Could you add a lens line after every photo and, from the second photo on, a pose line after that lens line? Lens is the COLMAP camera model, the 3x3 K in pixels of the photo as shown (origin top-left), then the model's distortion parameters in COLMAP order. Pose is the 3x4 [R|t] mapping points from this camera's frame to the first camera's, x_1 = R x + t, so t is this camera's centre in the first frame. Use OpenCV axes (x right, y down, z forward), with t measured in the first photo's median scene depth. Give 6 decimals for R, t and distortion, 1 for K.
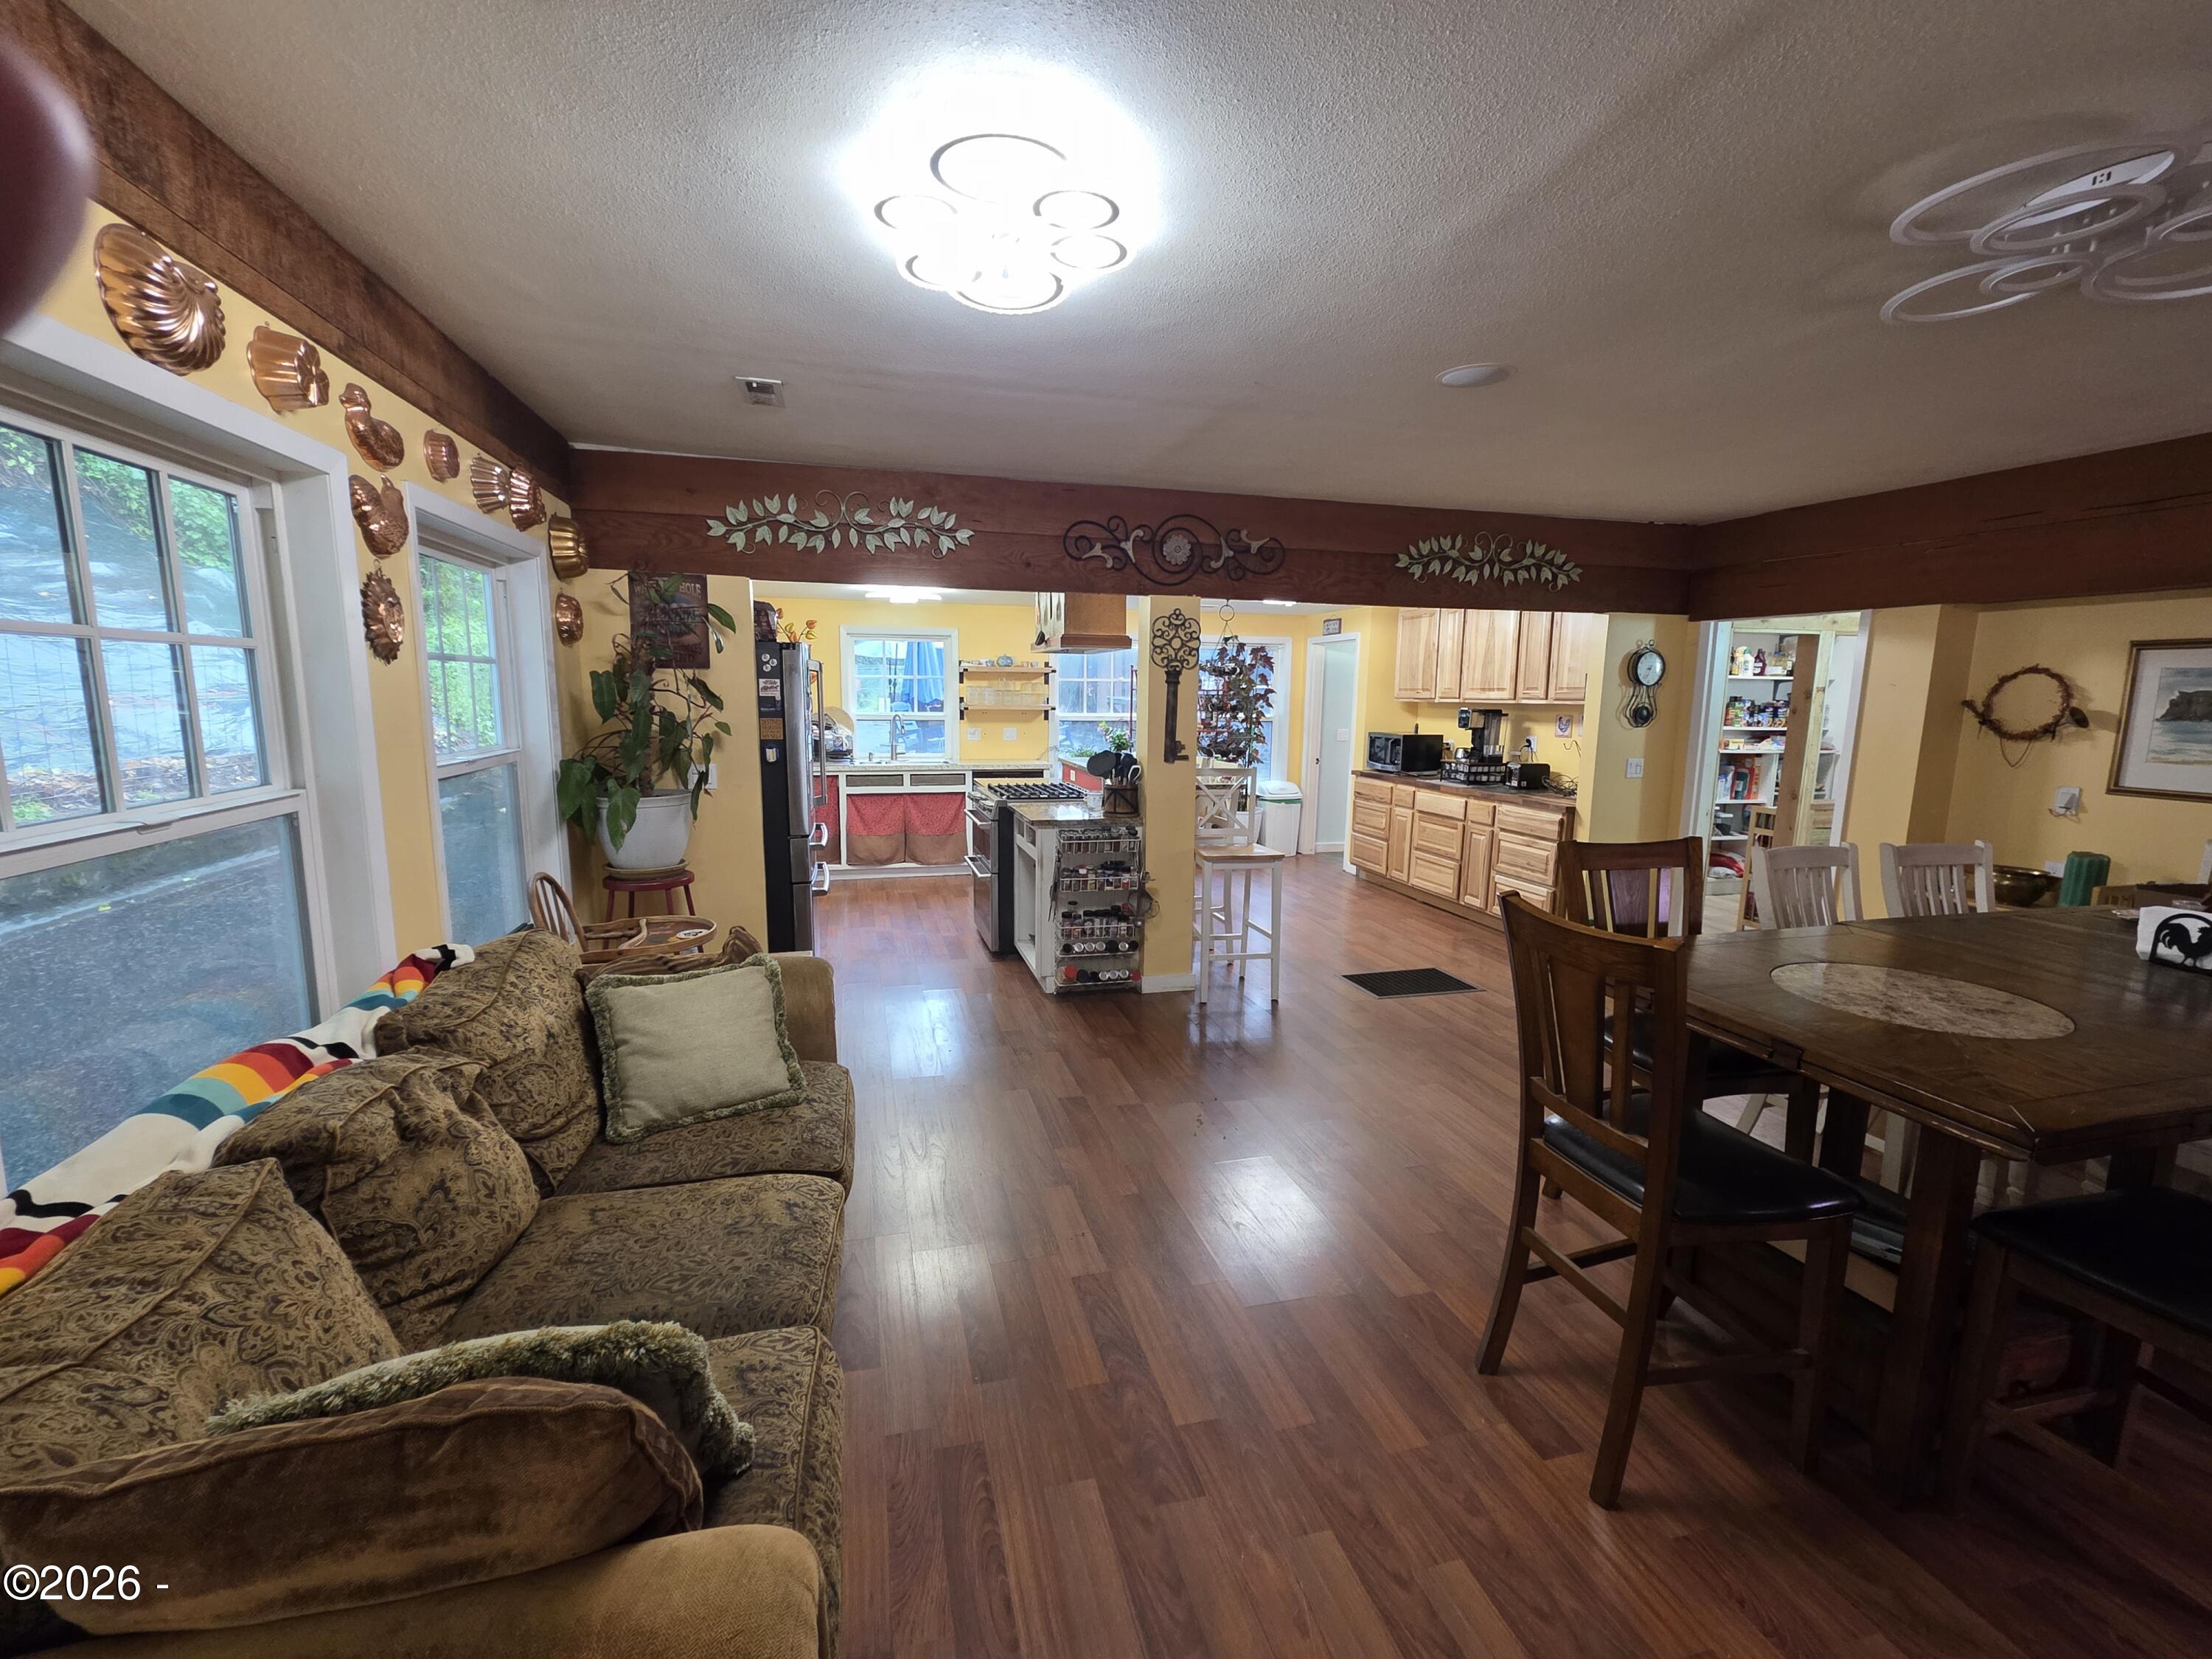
lens RADIAL K [[942.5, 0, 1106.2], [0, 942.5, 830.9], [0, 0, 1]] dist [-0.000159, 0.000946]
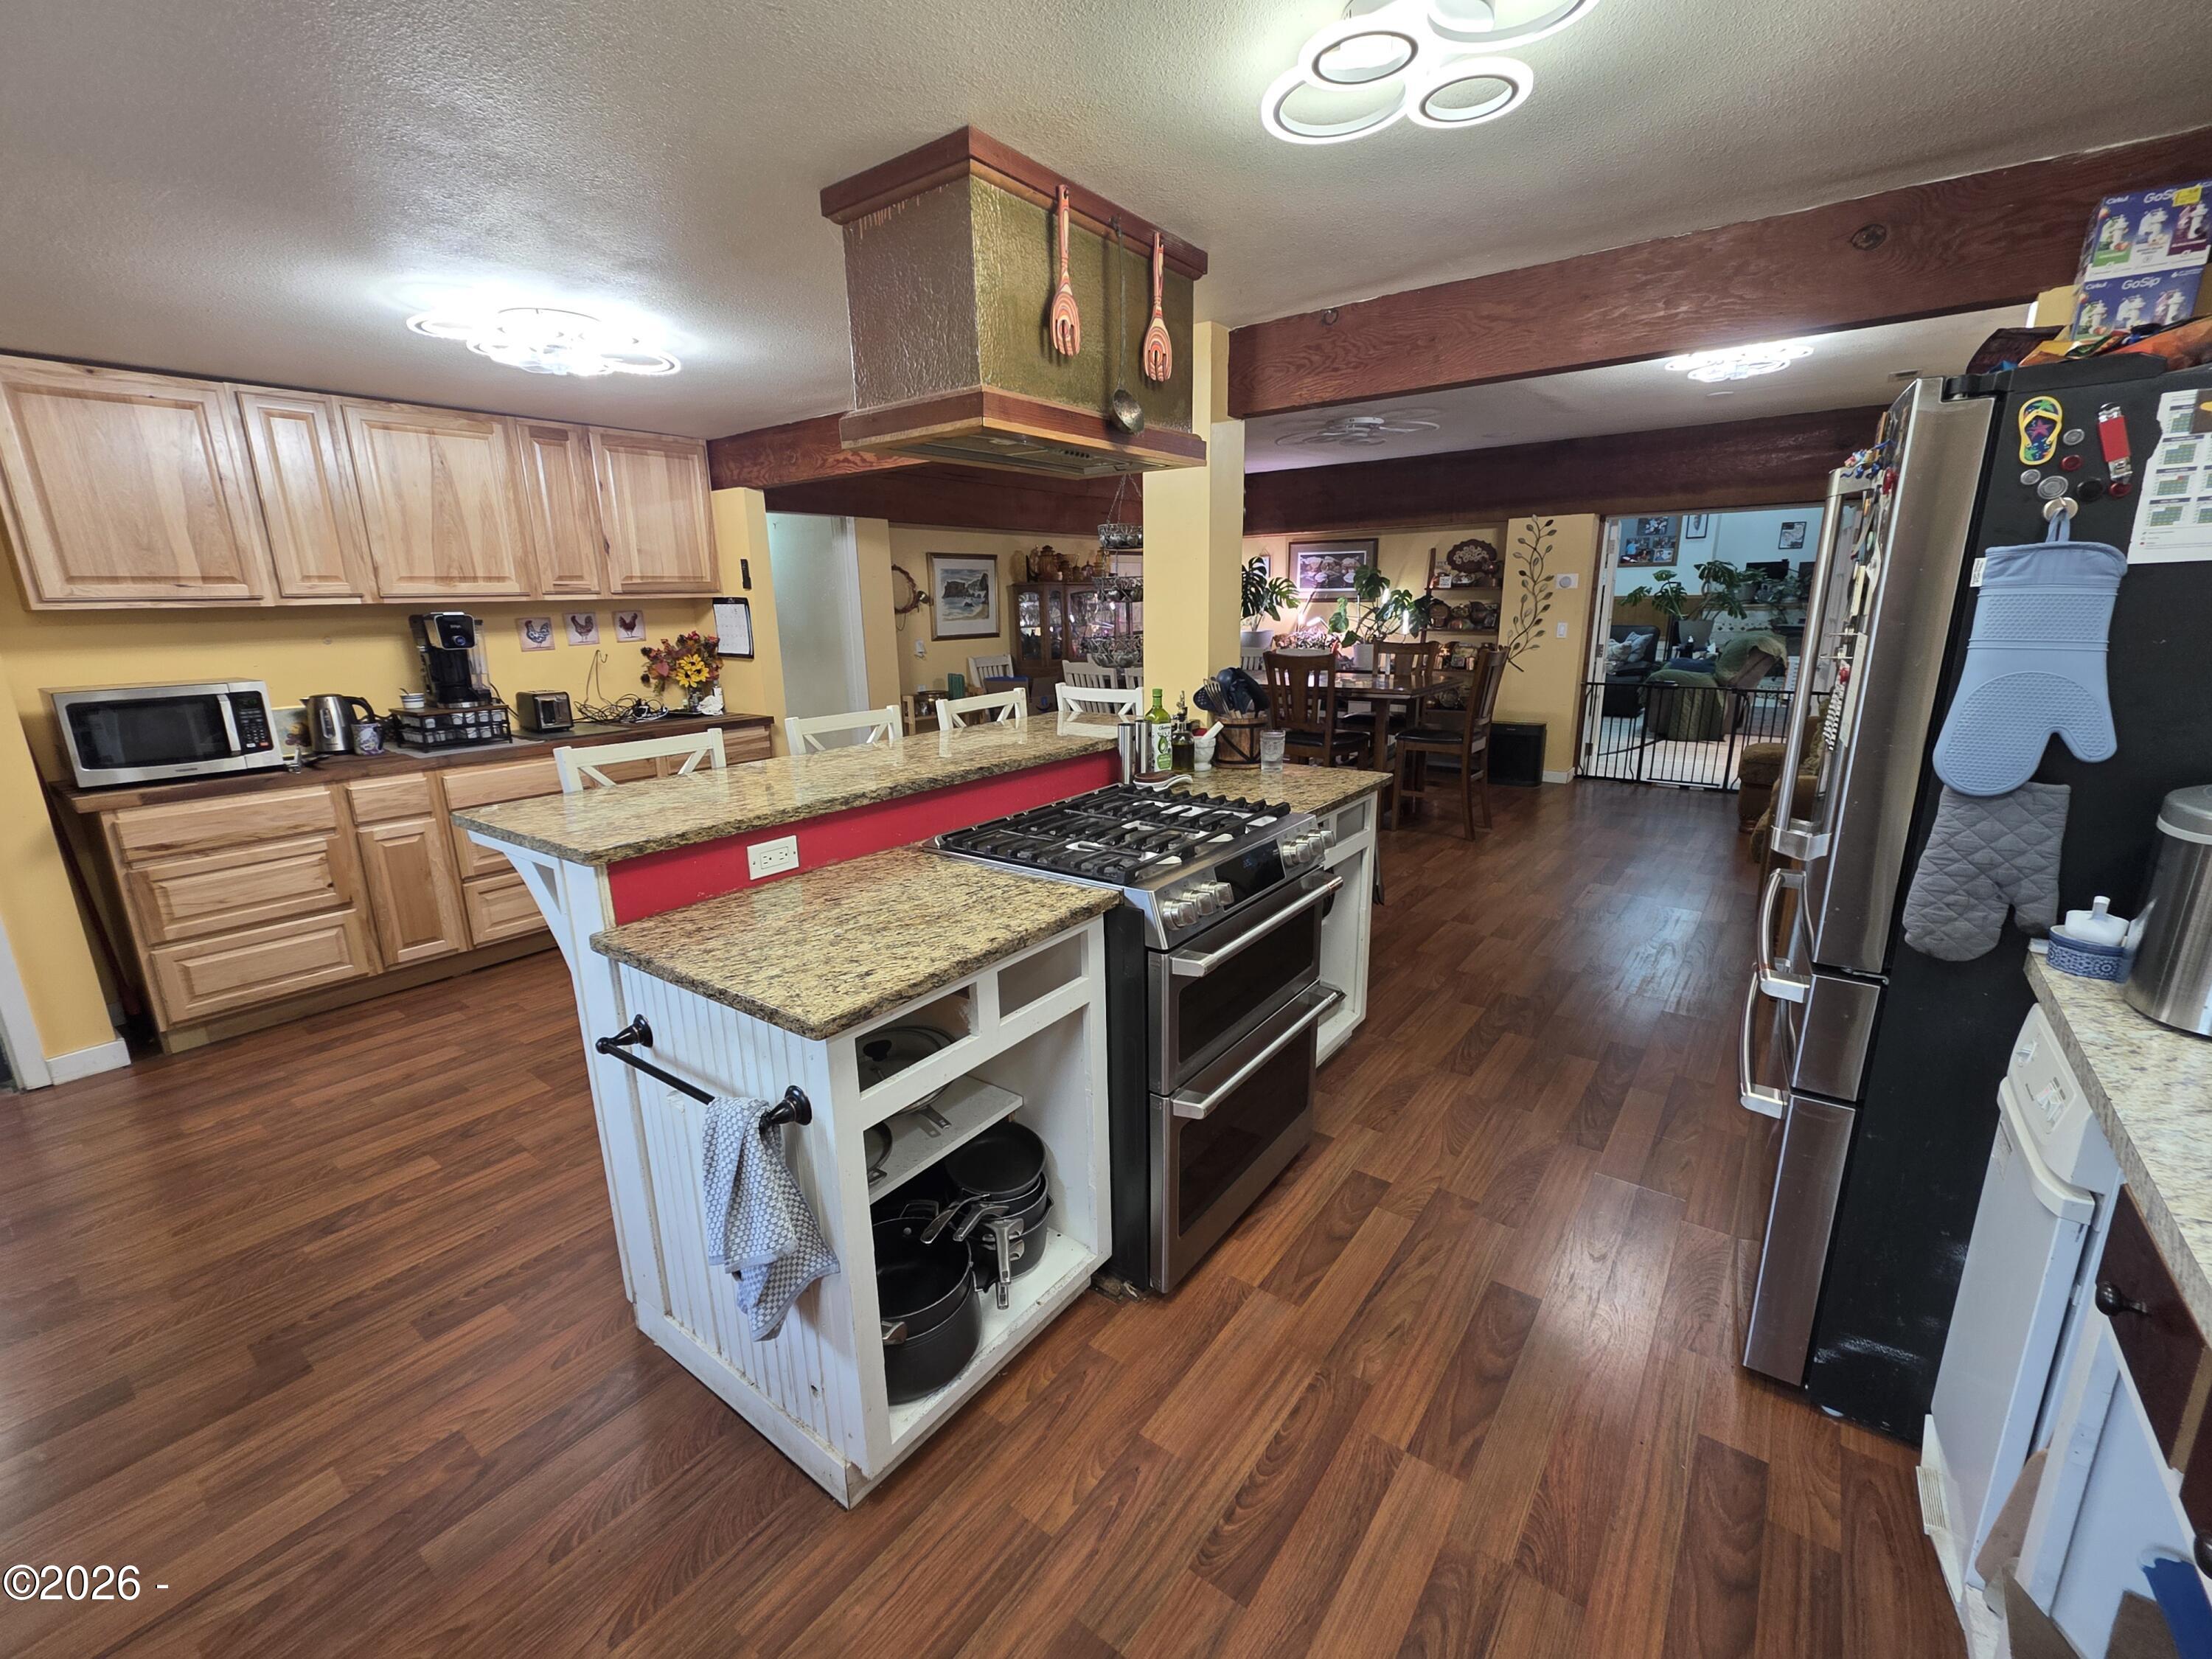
lens RADIAL K [[942.5, 0, 1086.7], [0, 942.5, 837.7], [0, 0, 1]] dist [-0.000159, 0.000946]
pose [[-0.605659, -0.194475, 0.771594, -0.547126], [0.131505, 0.931878, 0.338097, -0.254900], [-0.784782, 0.306240, -0.538826, 1.841774]]
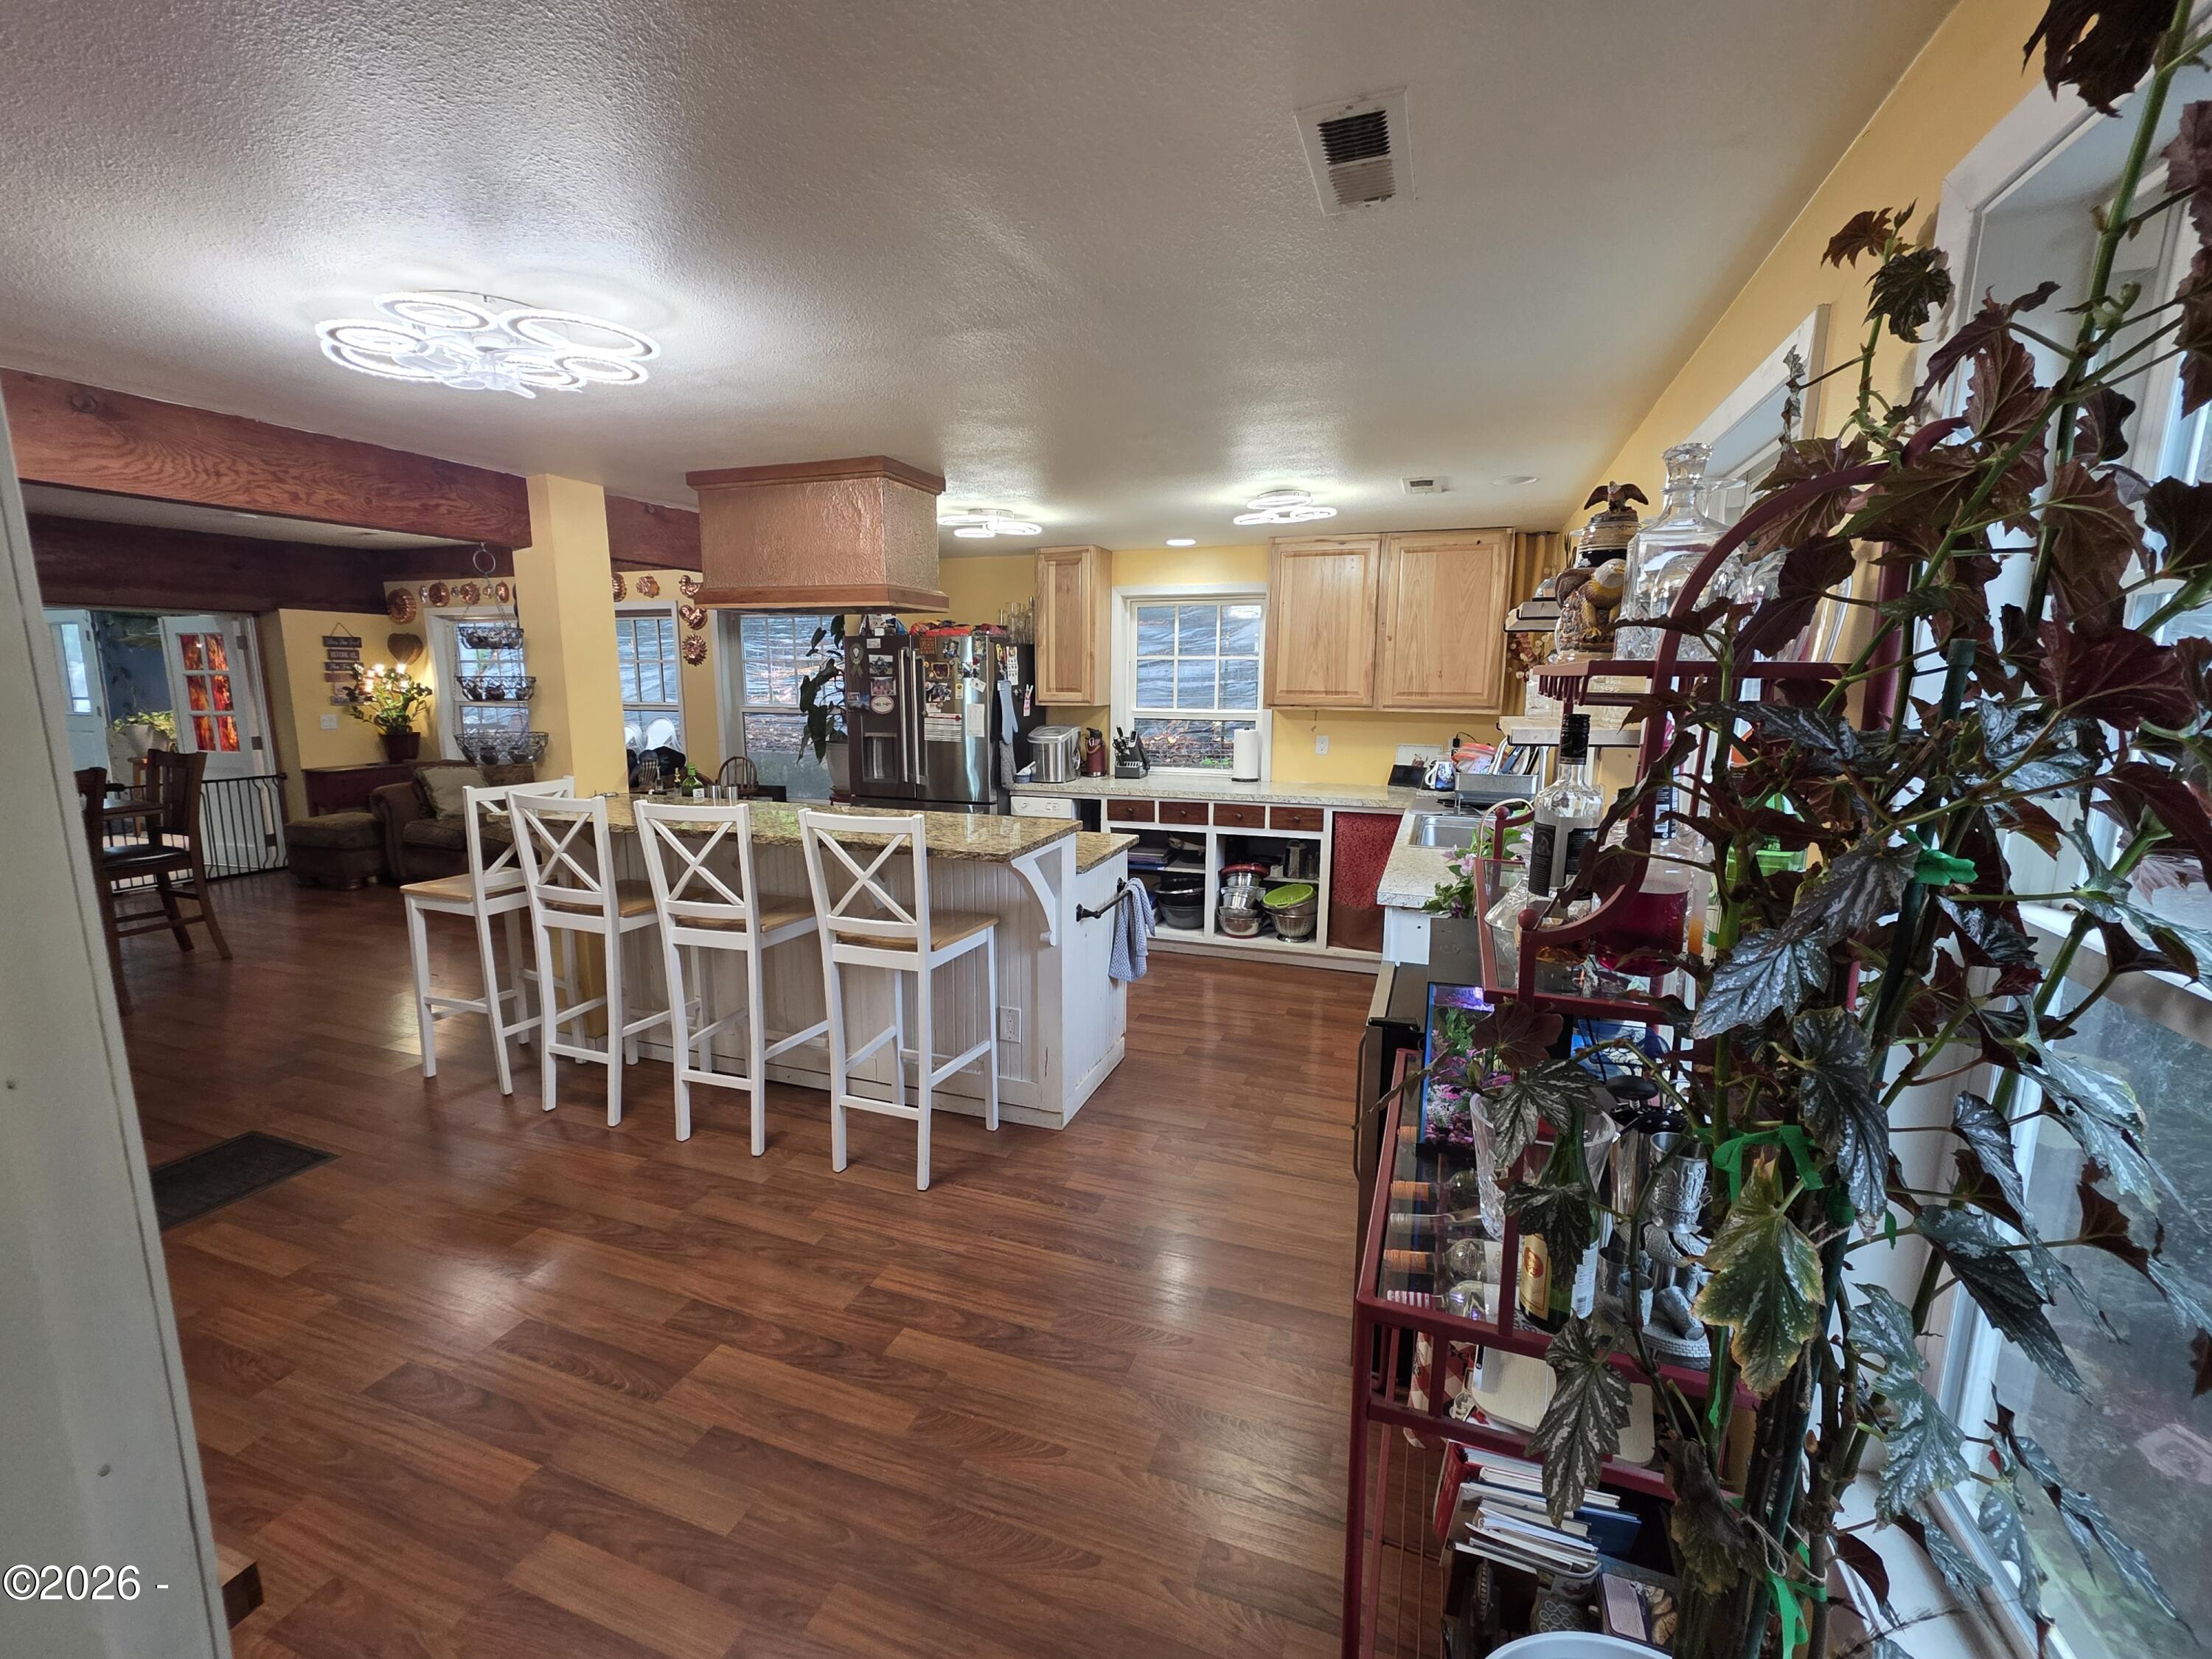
lens RADIAL K [[942.5, 0, 1099.1], [0, 942.5, 837.7], [0, 0, 1]] dist [-0.000159, 0.000946]
pose [[-0.579836, 0.129911, -0.804309, 0.577304], [-0.129287, 0.960025, 0.248267, -0.330503], [0.804409, 0.247941, -0.539862, 2.257846]]
